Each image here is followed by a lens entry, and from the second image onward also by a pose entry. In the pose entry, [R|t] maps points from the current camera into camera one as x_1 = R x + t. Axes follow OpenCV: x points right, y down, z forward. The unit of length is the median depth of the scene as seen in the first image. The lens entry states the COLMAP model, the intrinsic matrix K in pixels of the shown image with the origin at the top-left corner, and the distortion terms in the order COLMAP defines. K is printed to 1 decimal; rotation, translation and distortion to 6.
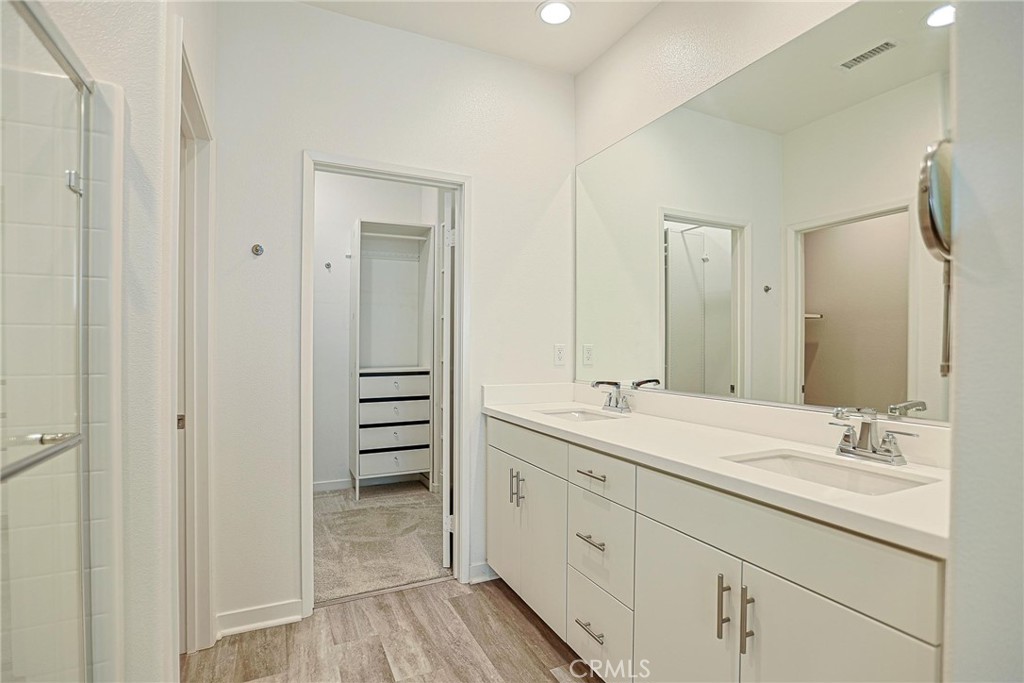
lens RADIAL K [[498.6, 0, 516.6], [0, 498.6, 344.2], [0, 0, 1]] dist [-0.045124, 0.013607]
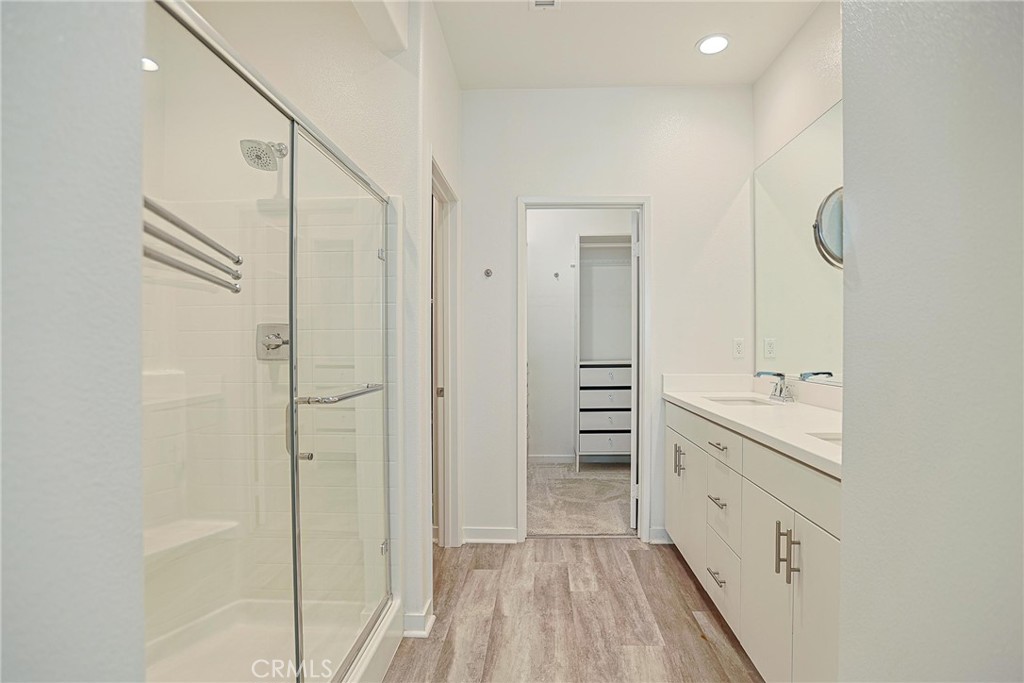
lens RADIAL K [[498.6, 0, 515.4], [0, 498.6, 338.6], [0, 0, 1]] dist [-0.045124, 0.013607]
pose [[0.877031, -0.008518, -0.480359, 0.219427], [0.005754, 0.999957, -0.007227, 0.006653], [0.480400, 0.003574, 0.877042, -0.206716]]
